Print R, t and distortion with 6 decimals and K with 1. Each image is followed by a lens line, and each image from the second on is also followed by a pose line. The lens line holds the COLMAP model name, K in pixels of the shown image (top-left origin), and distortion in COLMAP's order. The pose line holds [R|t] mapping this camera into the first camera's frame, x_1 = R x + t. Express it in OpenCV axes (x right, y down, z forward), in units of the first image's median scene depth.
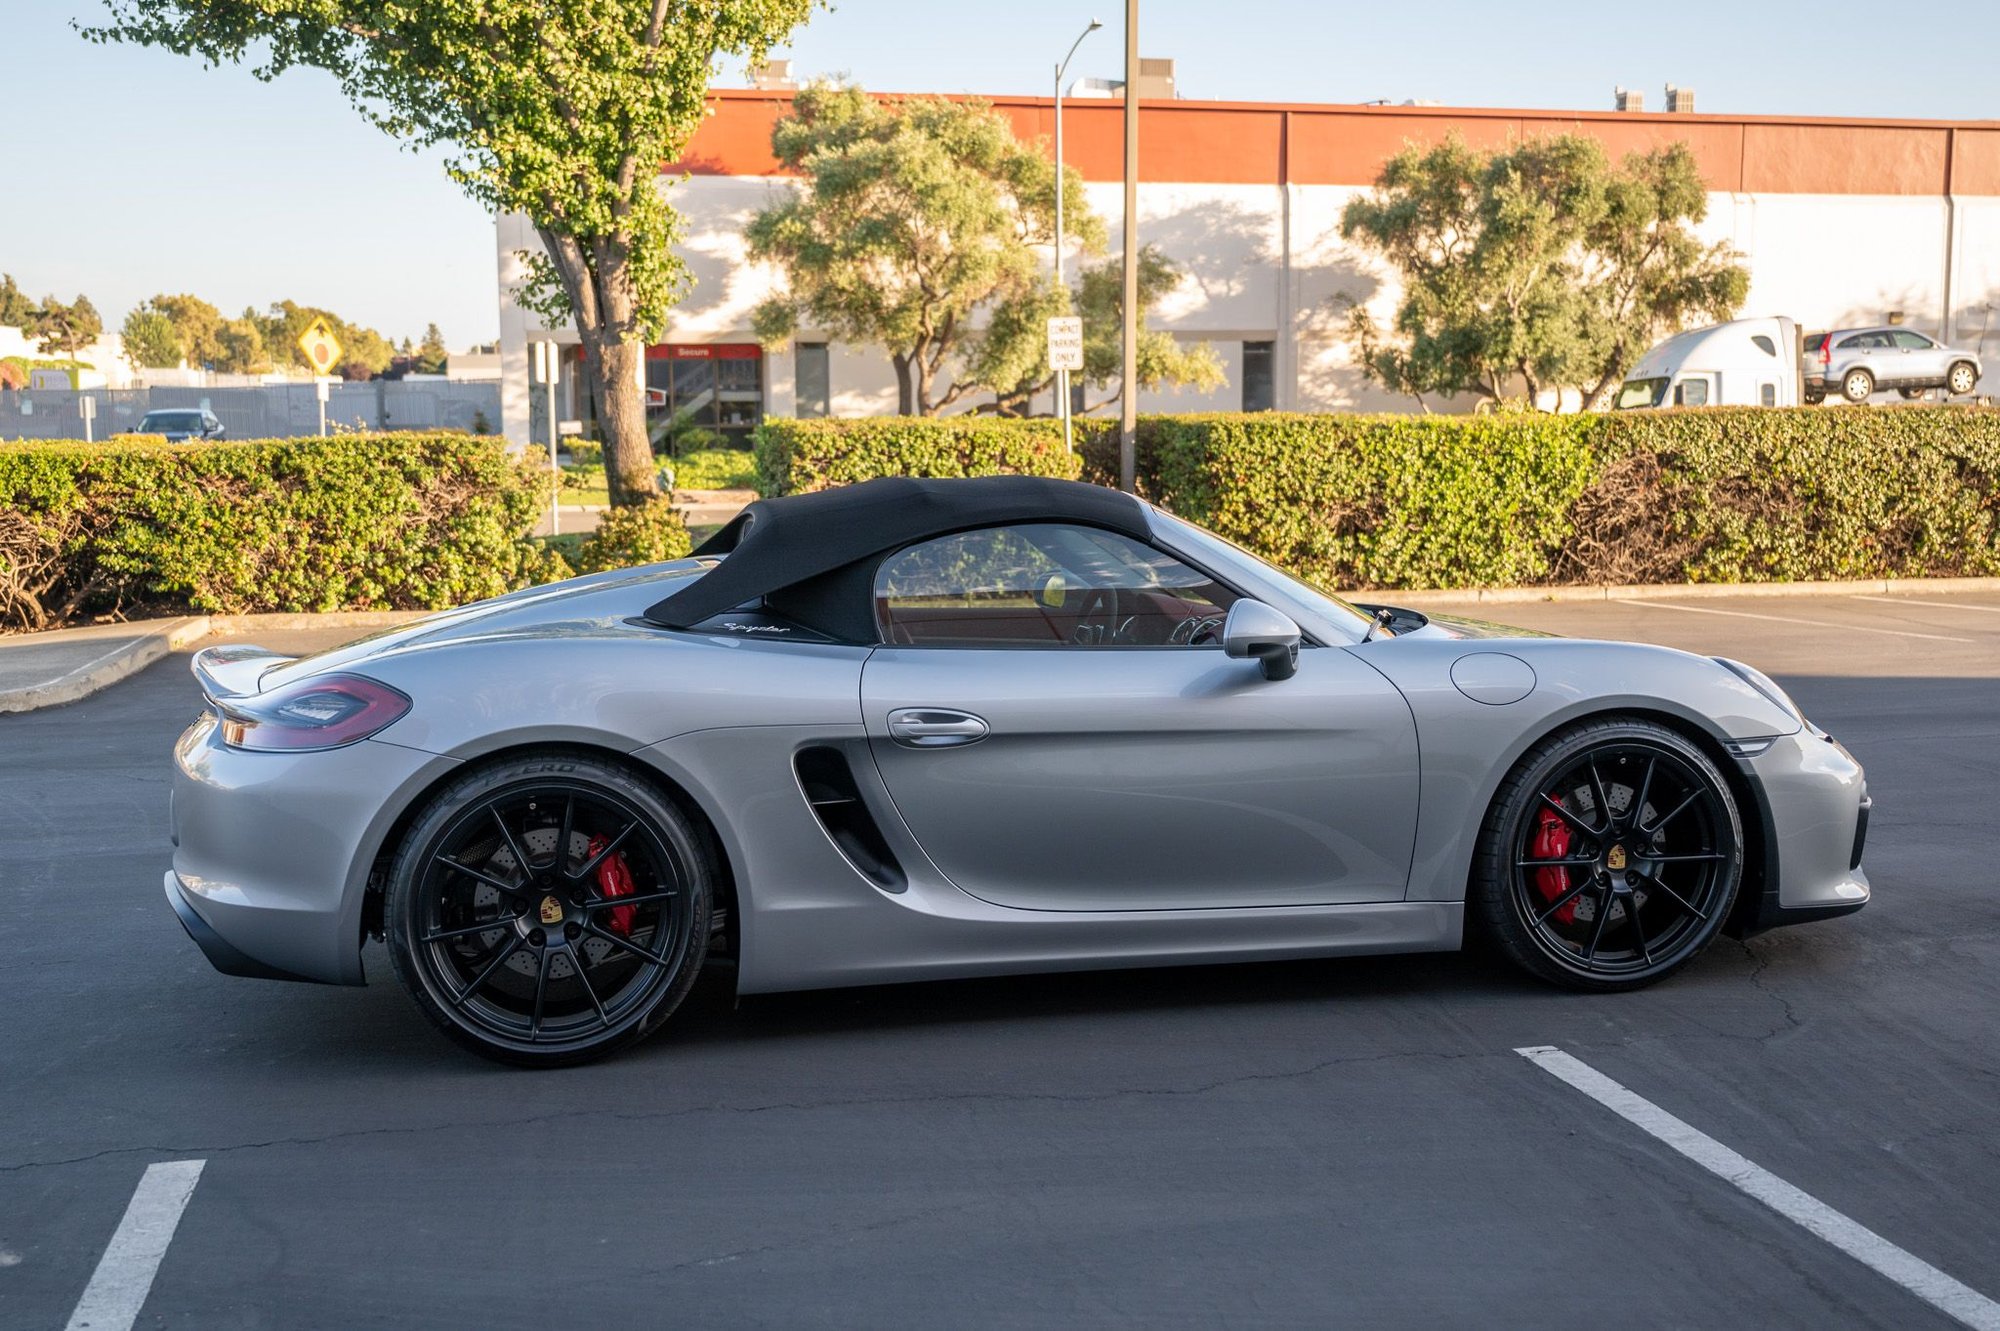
lens RADIAL K [[1929.5, 0, 1004.4], [0, 1929.5, 629.7], [0, 0, 1]] dist [-0.002572, 0.012838]
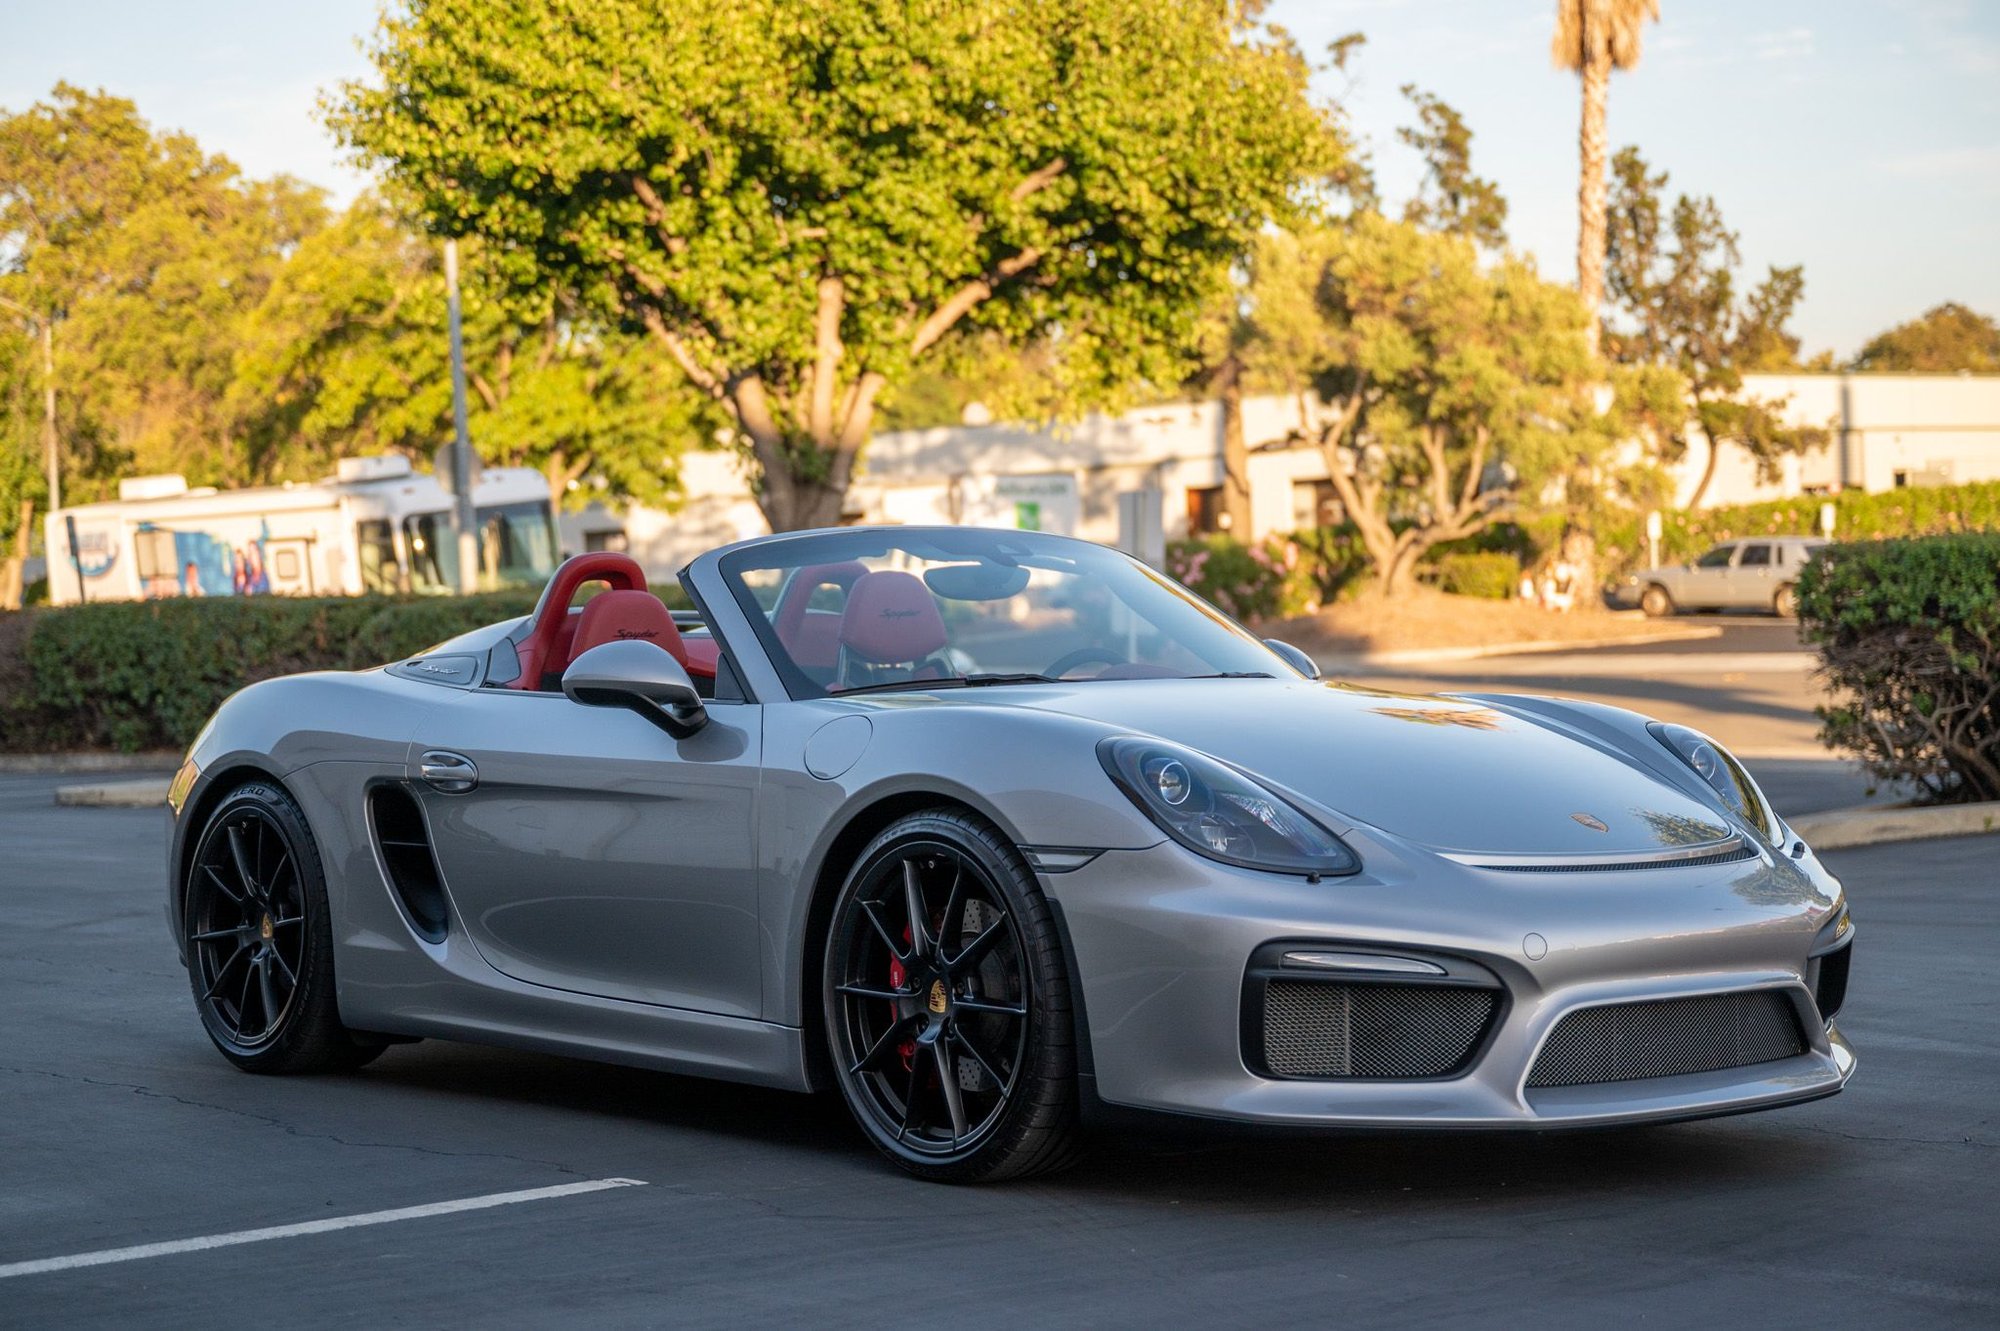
lens RADIAL K [[3609.0, 0, 1075.7], [0, 3609.0, 665.8], [0, 0, 1]] dist [0.026736, -0.016076]
pose [[0.479590, 0.003328, -0.877486, 0.386978], [-0.060957, 0.997703, -0.029532, 0.007275], [0.875373, 0.067652, 0.478692, 0.093697]]
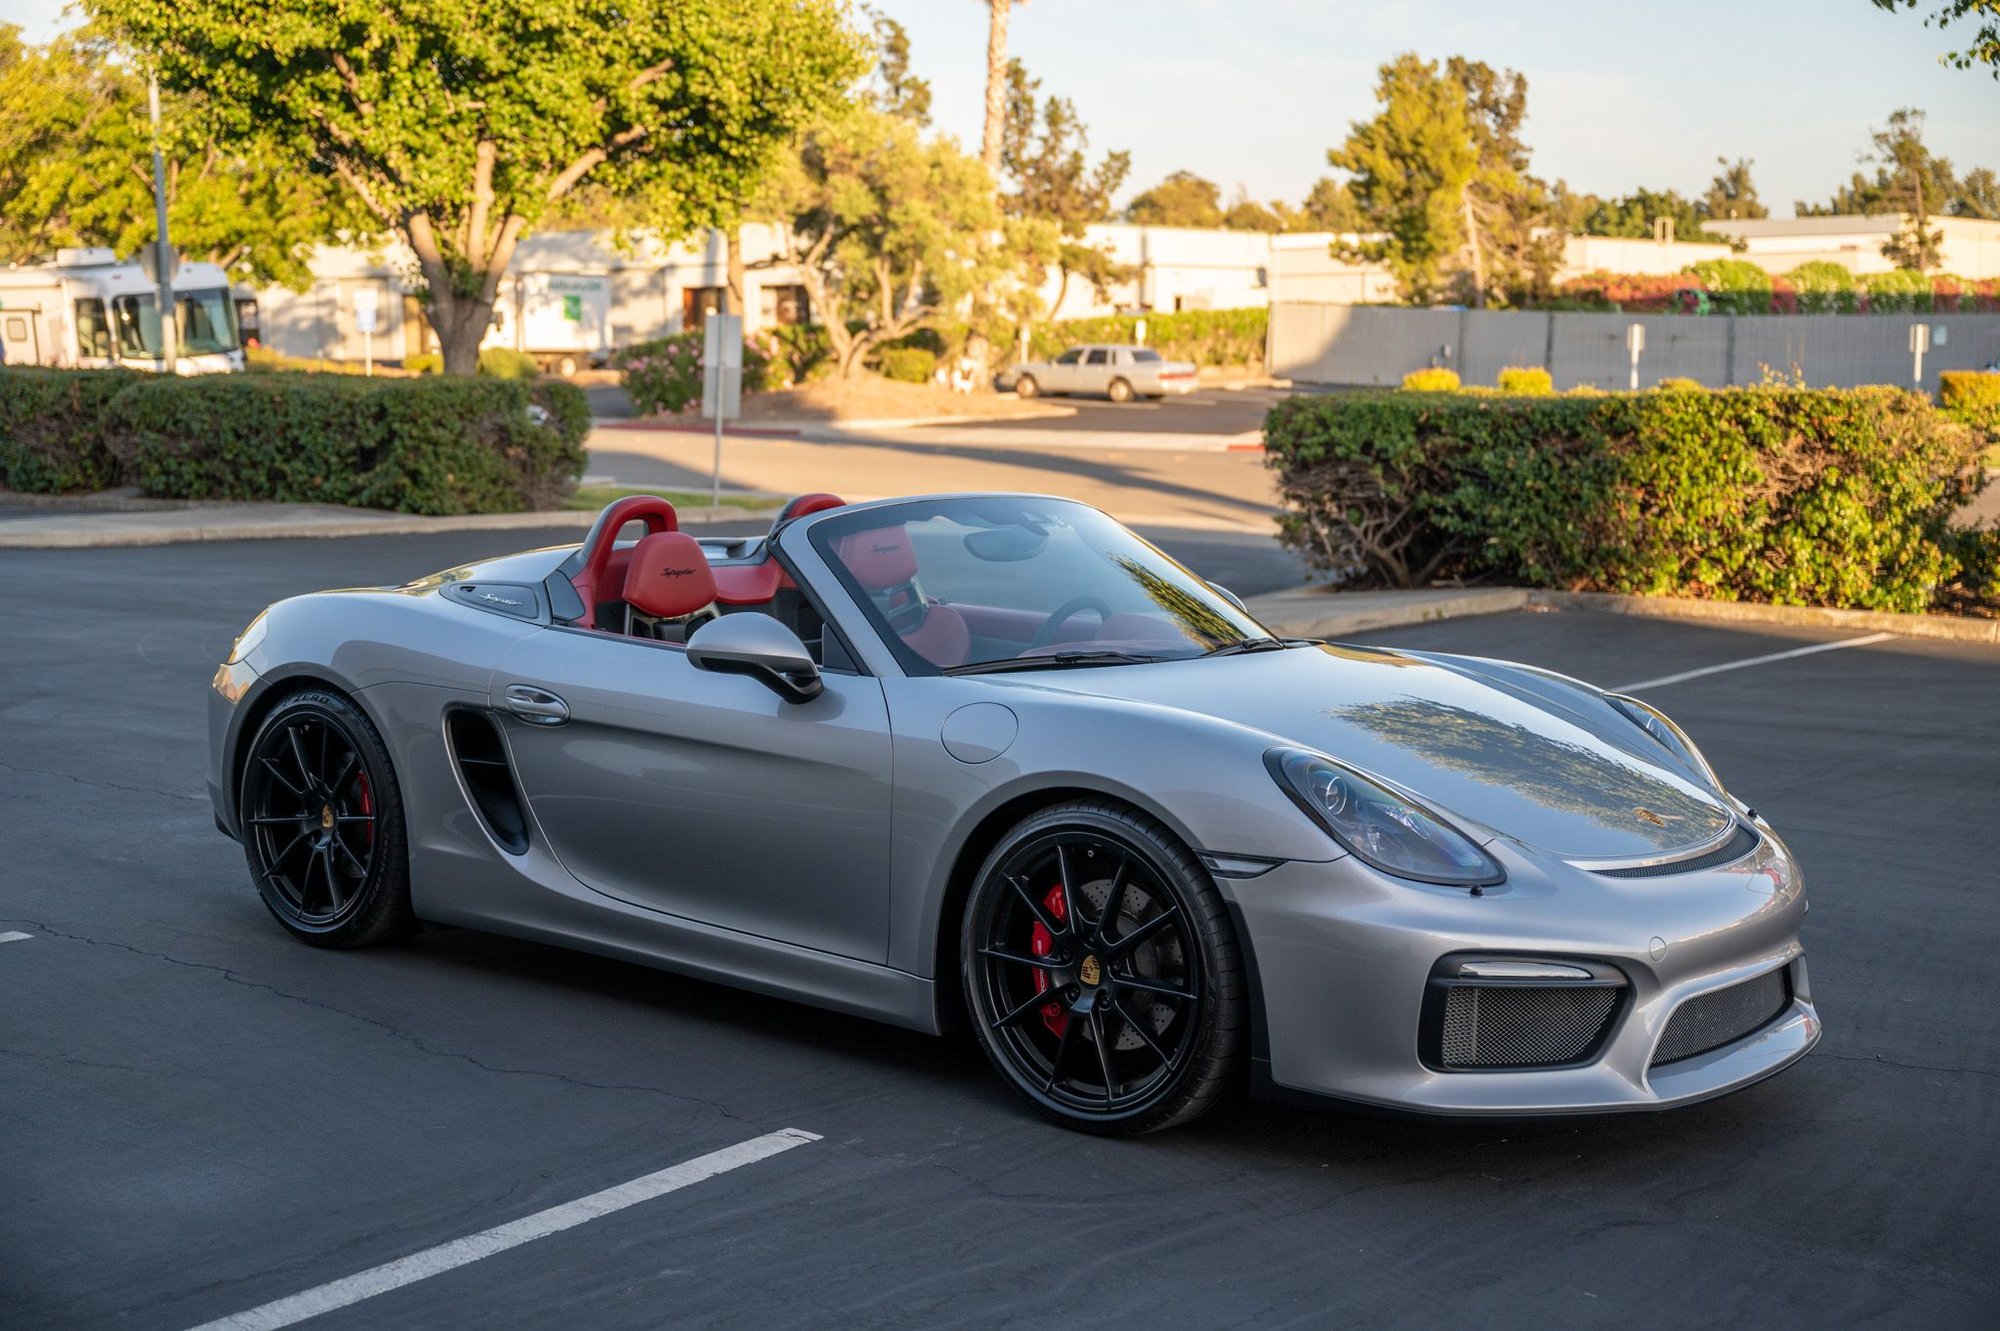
lens RADIAL K [[2491.9, 0, 1061.5], [0, 2491.9, 706.6], [0, 0, 1]] dist [0.008151, -0.033854]
pose [[0.642643, 0.114144, -0.757616, 0.273930], [-0.087050, 0.993315, 0.075816, -0.018123], [0.761205, 0.017228, 0.648283, 0.074897]]
